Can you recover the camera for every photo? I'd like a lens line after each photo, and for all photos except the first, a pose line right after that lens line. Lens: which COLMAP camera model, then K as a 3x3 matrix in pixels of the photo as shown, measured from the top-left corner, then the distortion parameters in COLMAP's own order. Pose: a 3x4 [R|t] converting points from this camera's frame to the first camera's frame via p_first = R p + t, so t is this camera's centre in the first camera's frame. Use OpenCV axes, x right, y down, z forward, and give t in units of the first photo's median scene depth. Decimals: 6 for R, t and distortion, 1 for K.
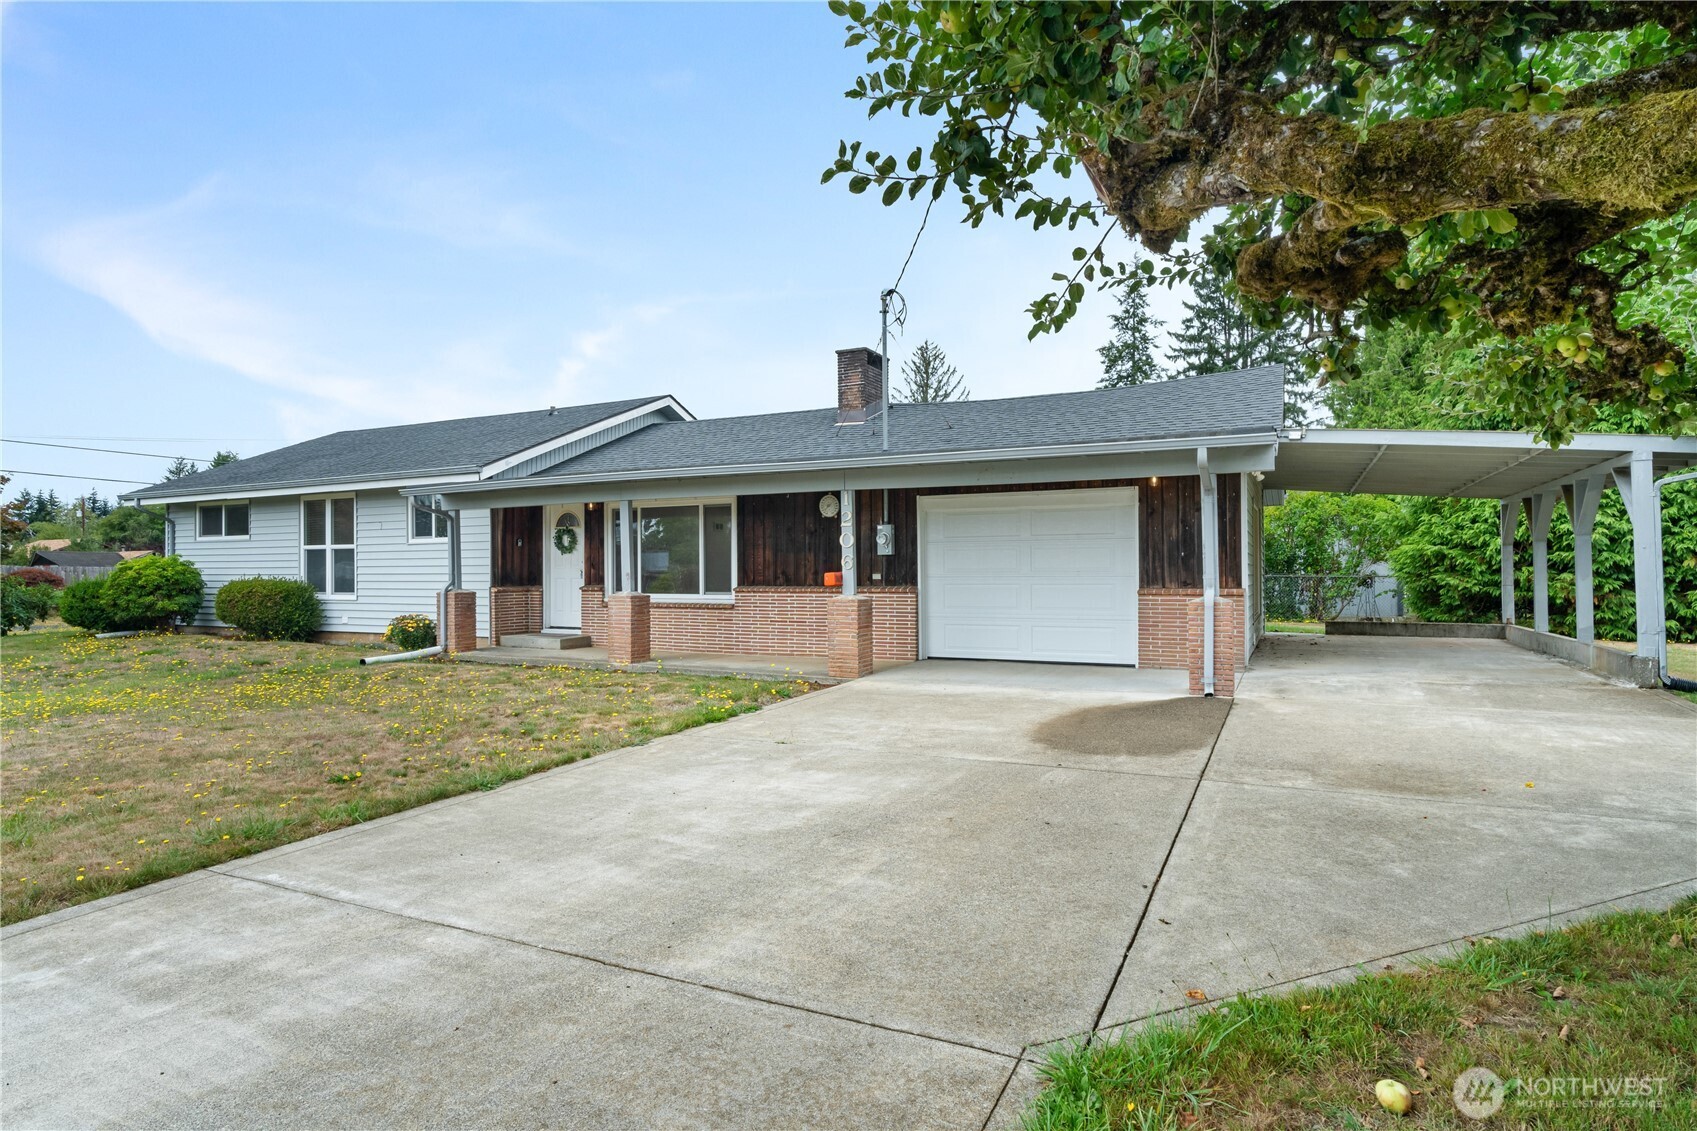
lens RADIAL K [[922.7, 0, 848.5], [0, 922.7, 565.5], [0, 0, 1]] dist [-0.000585, 0.000336]
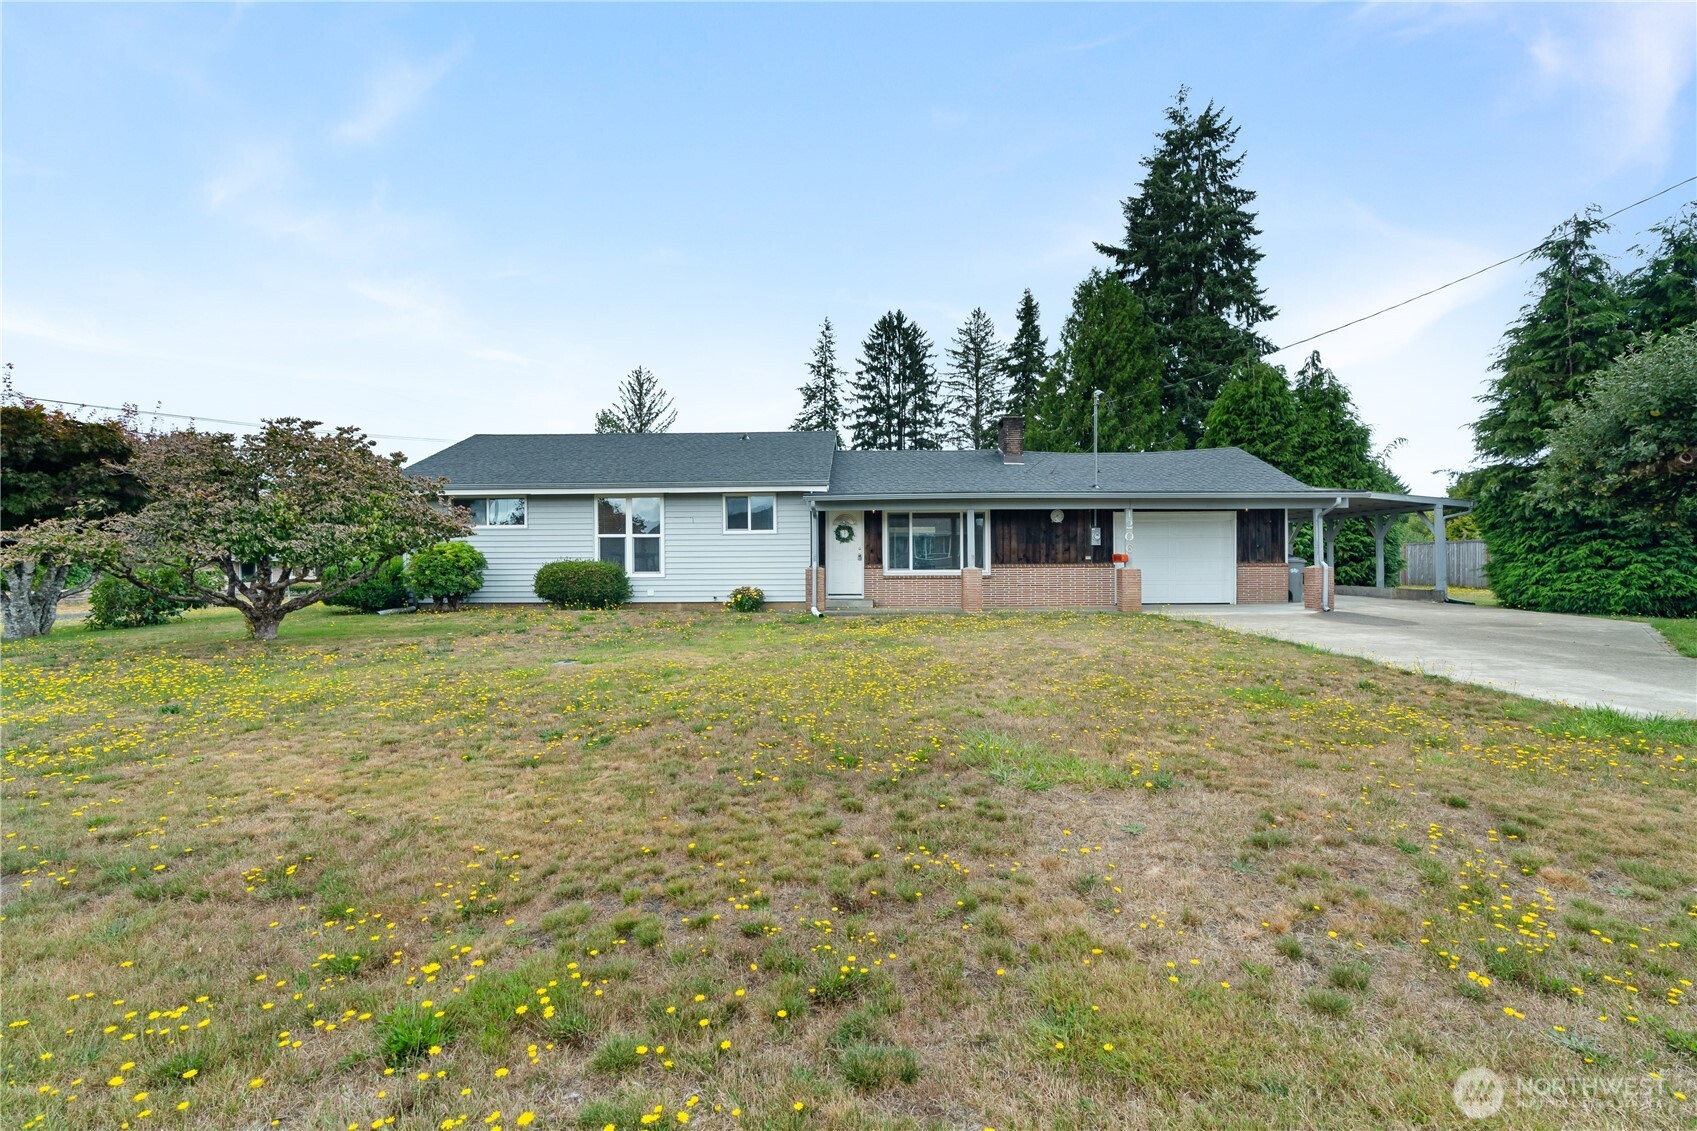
lens RADIAL K [[774.7, 0, 848.5], [0, 774.7, 565.5], [0, 0, 1]] dist [0.000385, 0.000150]
pose [[0.914808, -0.001032, 0.403888, -0.700053], [-0.002958, 0.999953, 0.009254, 0.010283], [-0.403879, -0.009660, 0.914762, -0.119082]]
